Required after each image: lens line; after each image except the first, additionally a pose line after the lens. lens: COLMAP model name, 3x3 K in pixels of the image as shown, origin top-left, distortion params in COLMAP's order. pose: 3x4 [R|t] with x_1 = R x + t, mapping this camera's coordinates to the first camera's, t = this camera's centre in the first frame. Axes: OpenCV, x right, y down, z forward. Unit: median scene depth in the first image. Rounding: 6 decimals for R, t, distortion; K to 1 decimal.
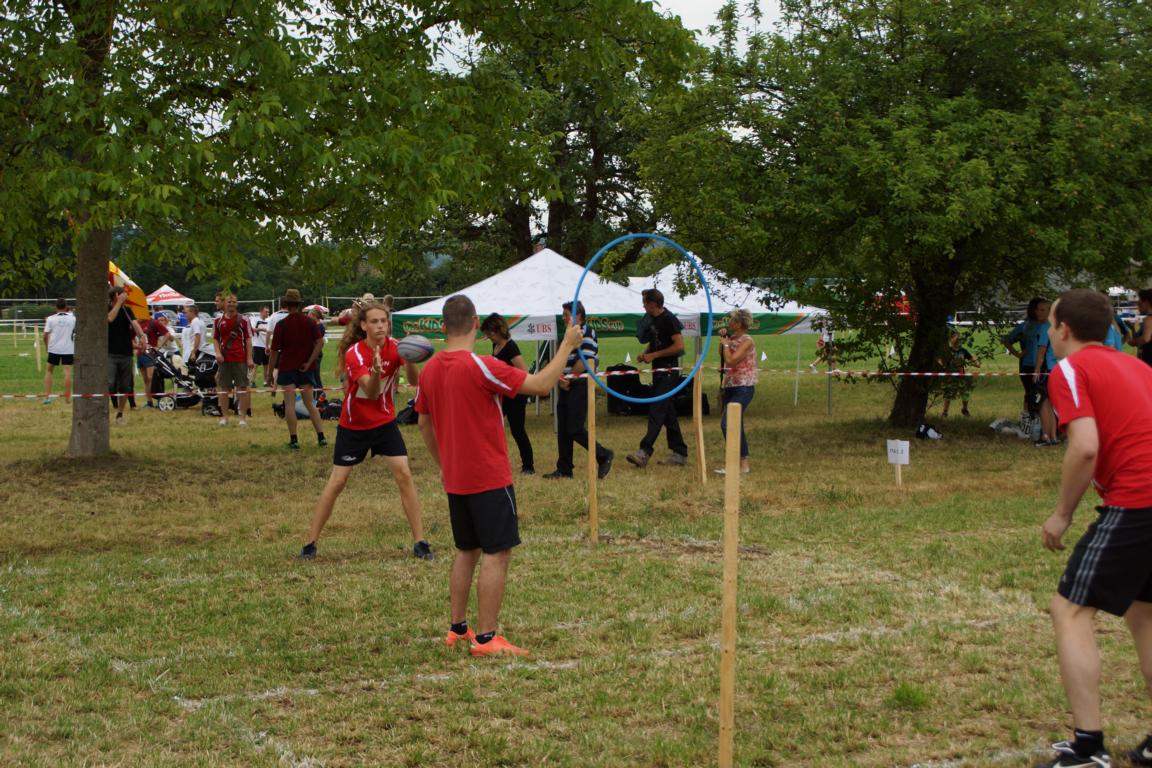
lens RADIAL K [[2008.3, 0, 576.0], [0, 2008.3, 384.0], [0, 0, 1]] dist [0.307494, -0.007280]
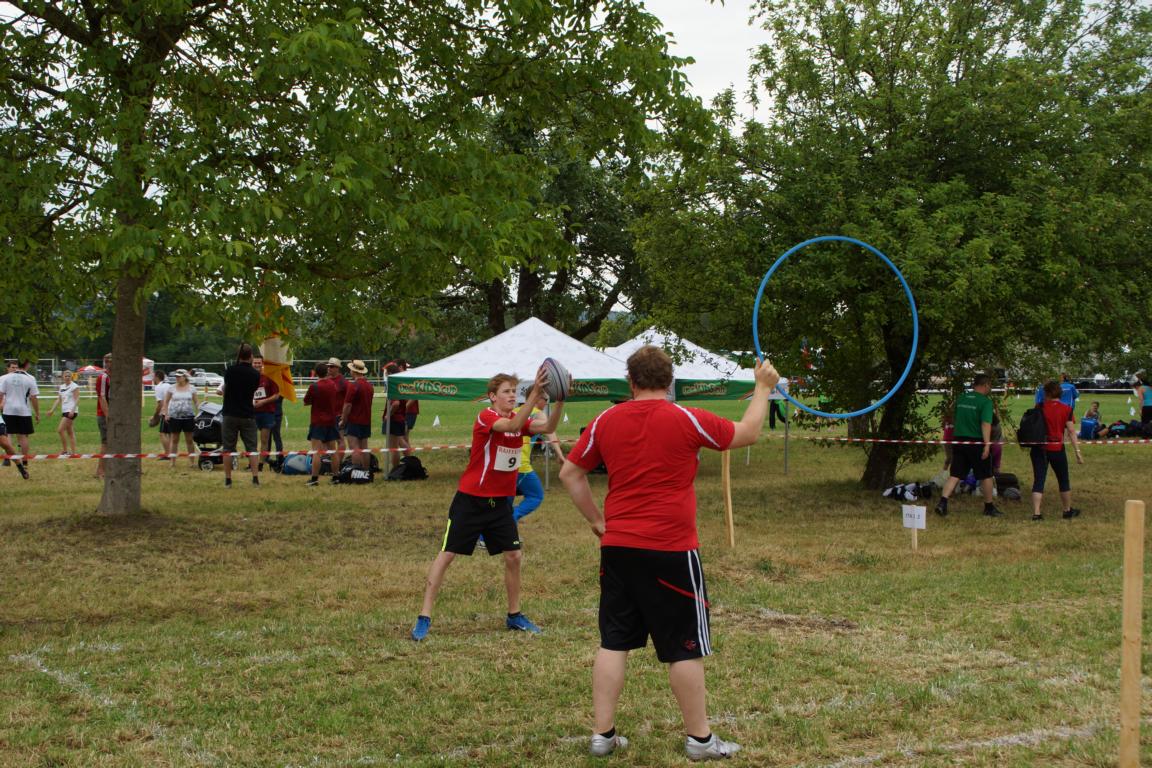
lens RADIAL K [[1703.7, 0, 576.0], [0, 1703.7, 384.0], [0, 0, 1]] dist [0.191190, 0.009968]
pose [[0.997638, 0.013260, 0.067392, -0.068187], [-0.011161, 0.999444, -0.031417, -0.004537], [-0.067771, 0.030591, 0.997232, 0.122676]]
